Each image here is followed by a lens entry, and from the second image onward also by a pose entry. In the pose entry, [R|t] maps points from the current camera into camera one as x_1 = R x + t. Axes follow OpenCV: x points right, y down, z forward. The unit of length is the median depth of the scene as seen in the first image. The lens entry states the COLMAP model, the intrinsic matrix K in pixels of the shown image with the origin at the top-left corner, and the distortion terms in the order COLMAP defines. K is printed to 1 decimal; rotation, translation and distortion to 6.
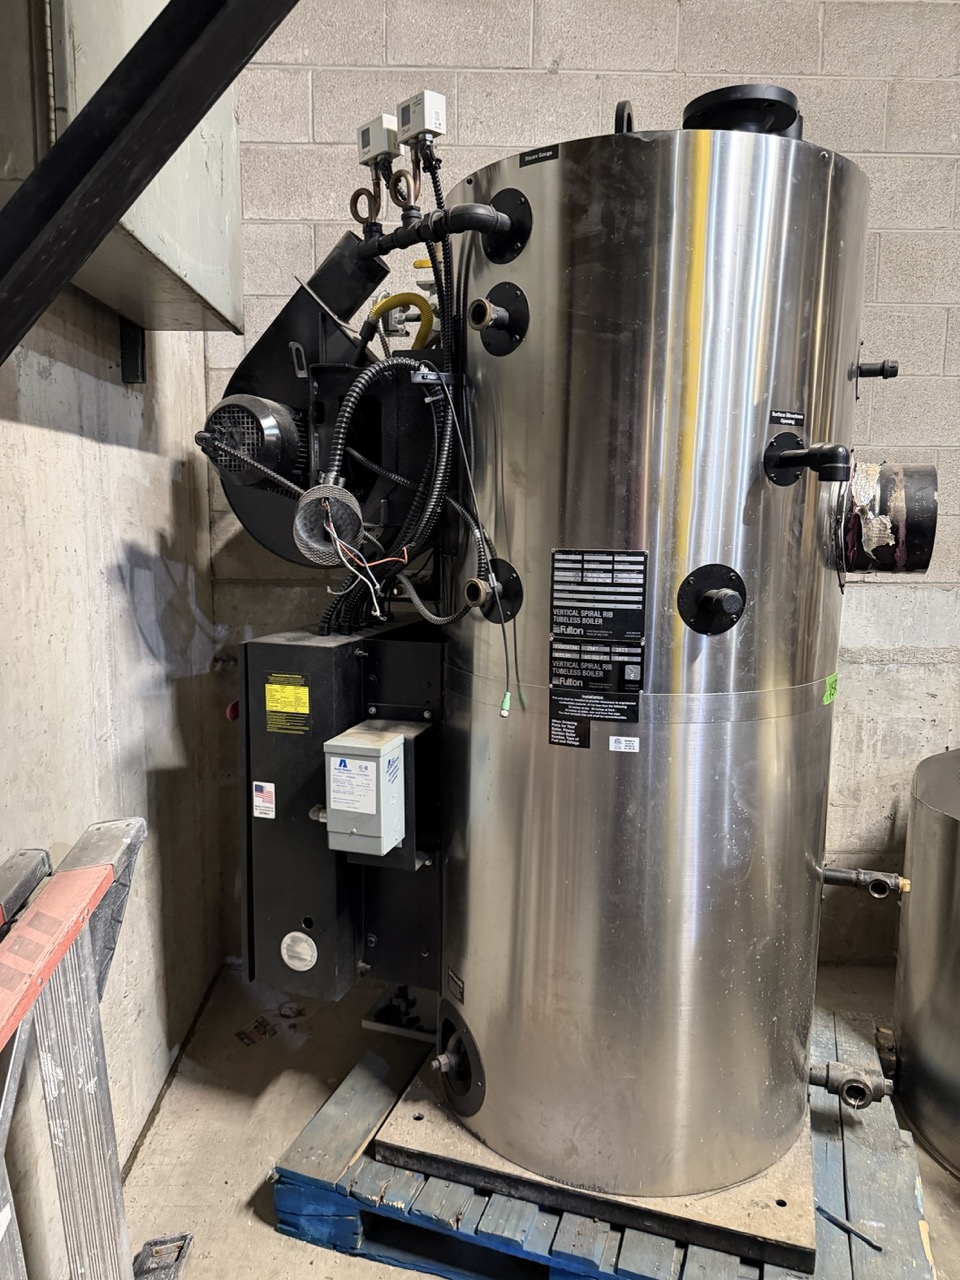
lens RADIAL K [[935.7, 0, 495.1], [0, 935.7, 646.5], [0, 0, 1]] dist [0.067869, -0.084197]
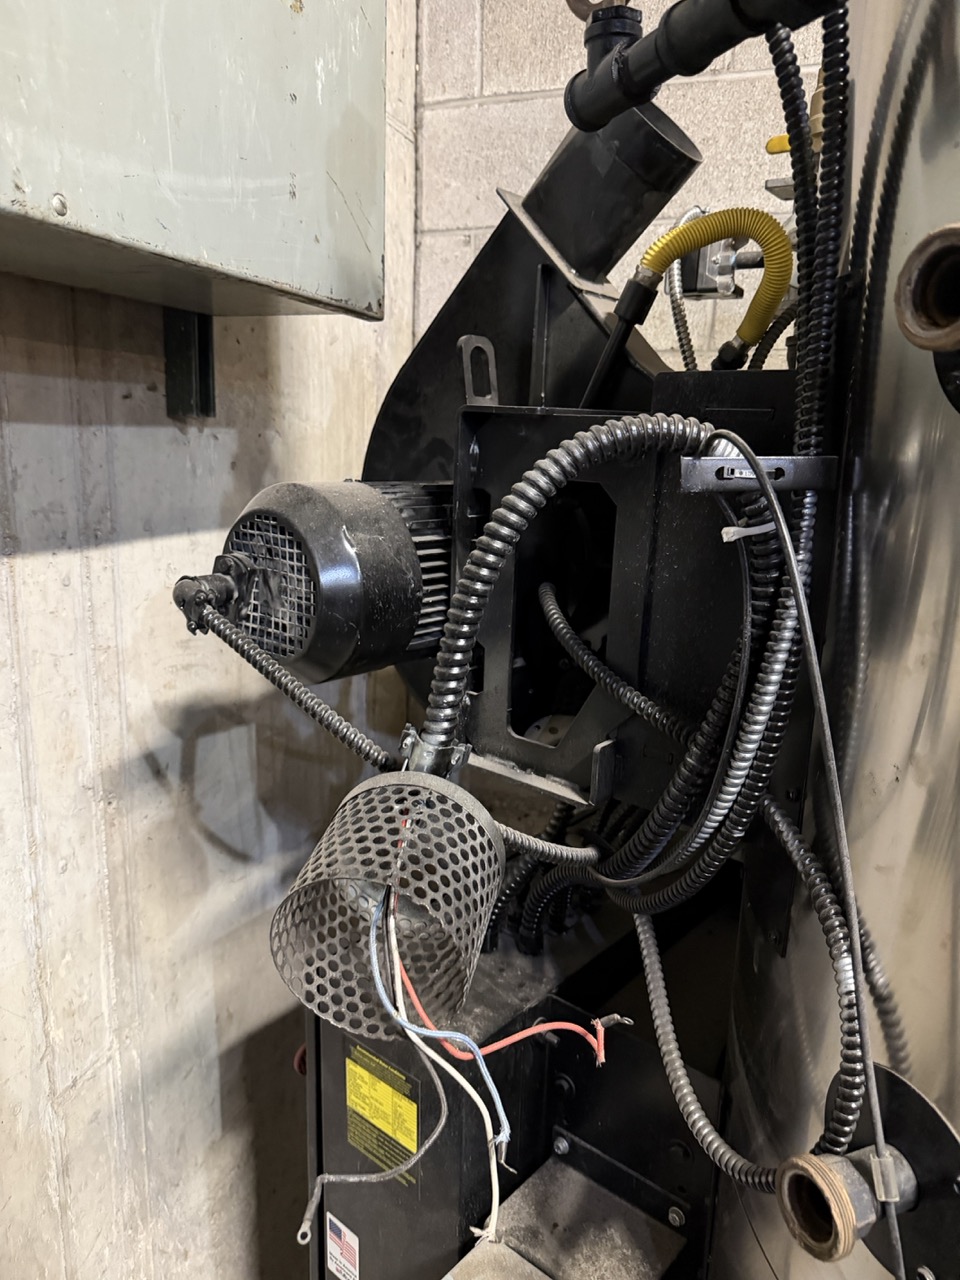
lens RADIAL K [[940.4, 0, 482.9], [0, 940.4, 644.4], [0, 0, 1]] dist [0.047372, -0.082809]
pose [[0.927432, 0.103092, -0.359502, -0.022241], [-0.075841, 0.993127, 0.089140, -0.197378], [0.366221, -0.055406, 0.928877, 0.519334]]
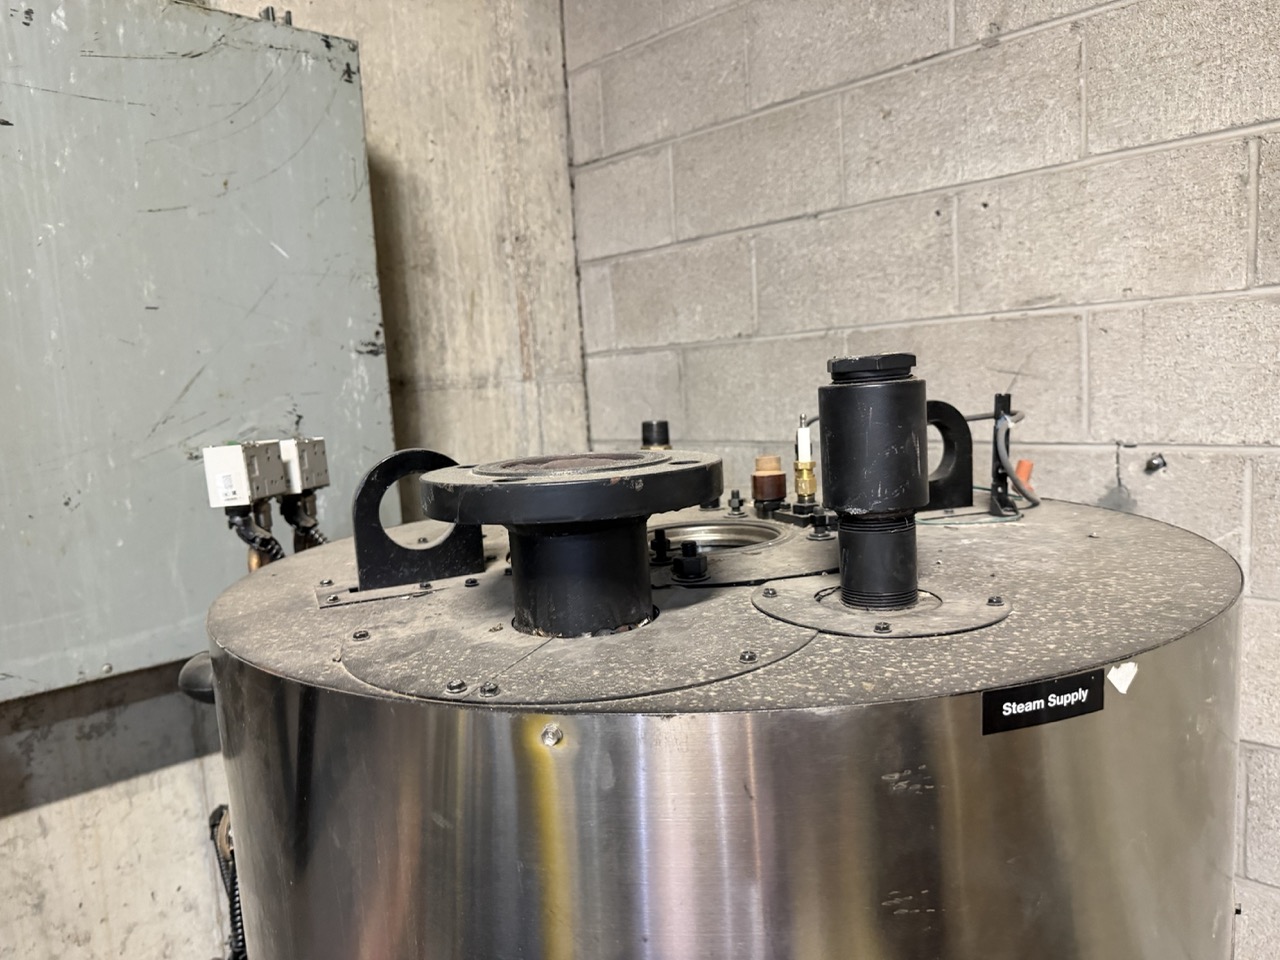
lens RADIAL K [[940.4, 0, 643.1], [0, 940.4, 534.4], [0, 0, 1]] dist [0.047372, -0.082809]
pose [[0.679247, 0.072737, -0.730296, 0.403452], [-0.040688, 0.997278, 0.061485, -0.414334], [0.732781, -0.012050, 0.680358, 0.569688]]
